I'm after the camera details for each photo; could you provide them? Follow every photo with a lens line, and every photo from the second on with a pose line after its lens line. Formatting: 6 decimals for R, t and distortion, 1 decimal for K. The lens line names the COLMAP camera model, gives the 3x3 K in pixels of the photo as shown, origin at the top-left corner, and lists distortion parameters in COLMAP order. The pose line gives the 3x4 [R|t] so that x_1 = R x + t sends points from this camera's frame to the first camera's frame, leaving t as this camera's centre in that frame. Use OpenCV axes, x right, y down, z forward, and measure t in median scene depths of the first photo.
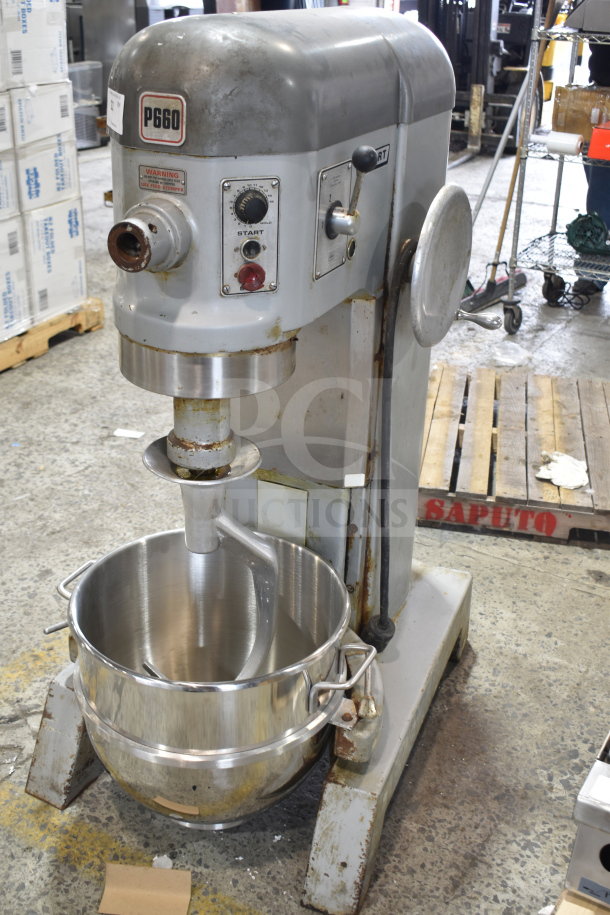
lens RADIAL K [[1037.6, 0, 305.0], [0, 1037.6, 457.5], [0, 0, 1]] dist [-0.061691, -0.000661]
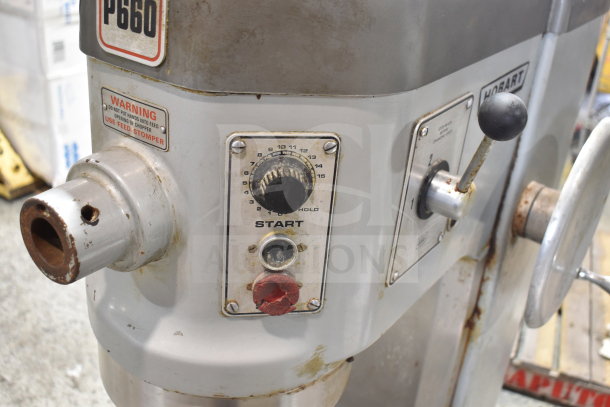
lens RADIAL K [[671.6, 0, 305.0], [0, 671.6, 203.5], [0, 0, 1]] dist [-0.066324, -0.012101]
pose [[0.981777, 0.125736, -0.142495, 0.011154], [-0.124183, 0.992062, 0.019772, -0.220772], [0.143850, -0.001717, 0.989598, 0.594414]]
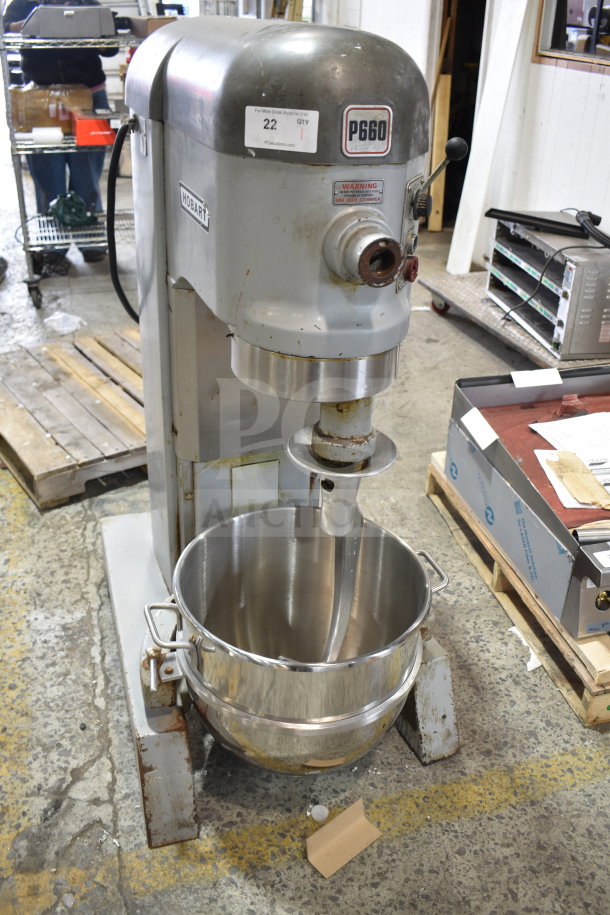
lens RADIAL K [[817.4, 0, 305.0], [0, 817.4, 457.5], [0, 0, 1]] dist [-0.084862, -0.000653]
pose [[0.688809, -0.364122, 0.626863, -0.699034], [0.303046, 0.930155, 0.207301, -0.190238], [-0.658563, 0.047177, 0.751046, 0.413569]]
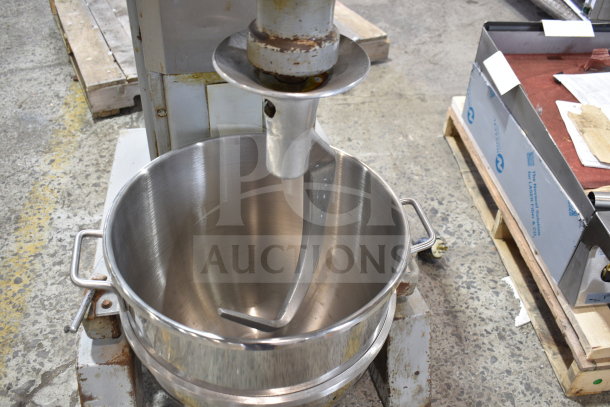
lens RADIAL K [[559.3, 0, 305.0], [0, 559.3, 203.5], [0, 0, 1]] dist [-0.084440, 0.005898]
pose [[0.792886, -0.393927, 0.464923, -0.341853], [0.248070, 0.905534, 0.344193, -0.045135], [-0.556591, -0.157572, 0.815707, 0.684664]]
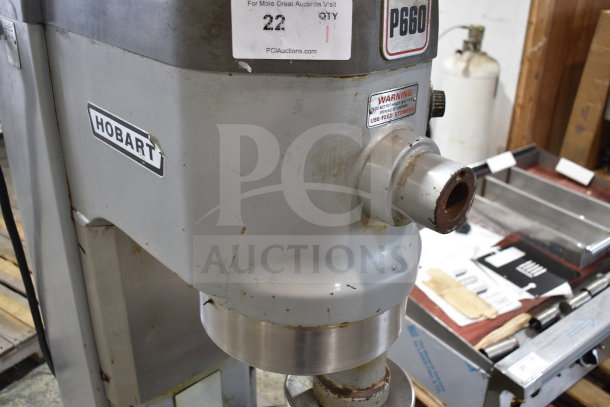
lens RADIAL K [[583.1, 0, 305.0], [0, 583.1, 203.5], [0, 0, 1]] dist [-0.072229, -0.003150]
pose [[0.374239, -0.436067, 0.818408, -0.483825], [0.398107, 0.872624, 0.282910, -0.319659], [-0.837530, 0.219938, 0.500171, 0.787767]]
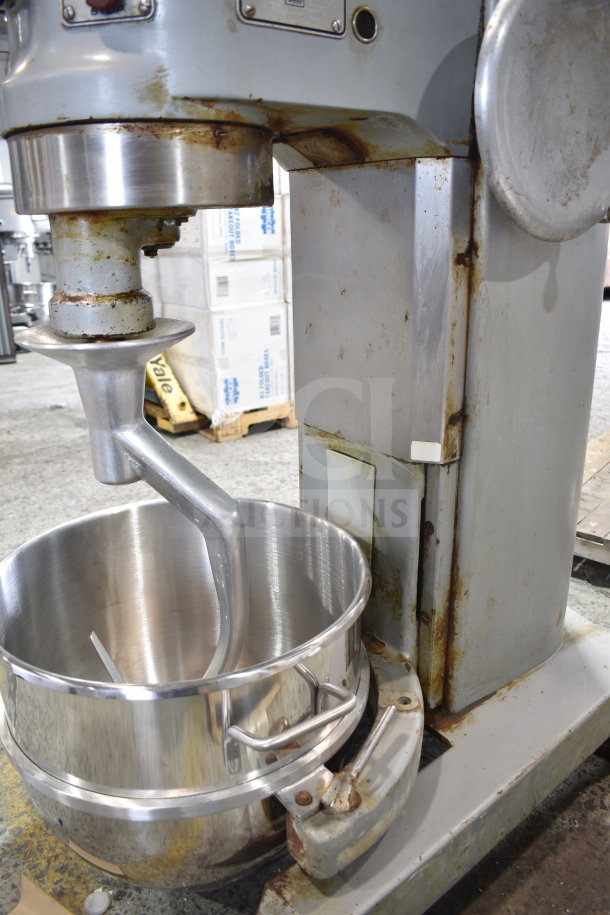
lens RADIAL K [[704.0, 0, 305.0], [0, 704.0, 457.5], [0, 0, 1]] dist [-0.097975, 0.012958]
pose [[0.874890, 0.113834, -0.470754, 0.249920], [-0.173154, 0.981261, -0.084524, 0.100500], [0.452311, 0.155463, 0.878206, 0.714208]]
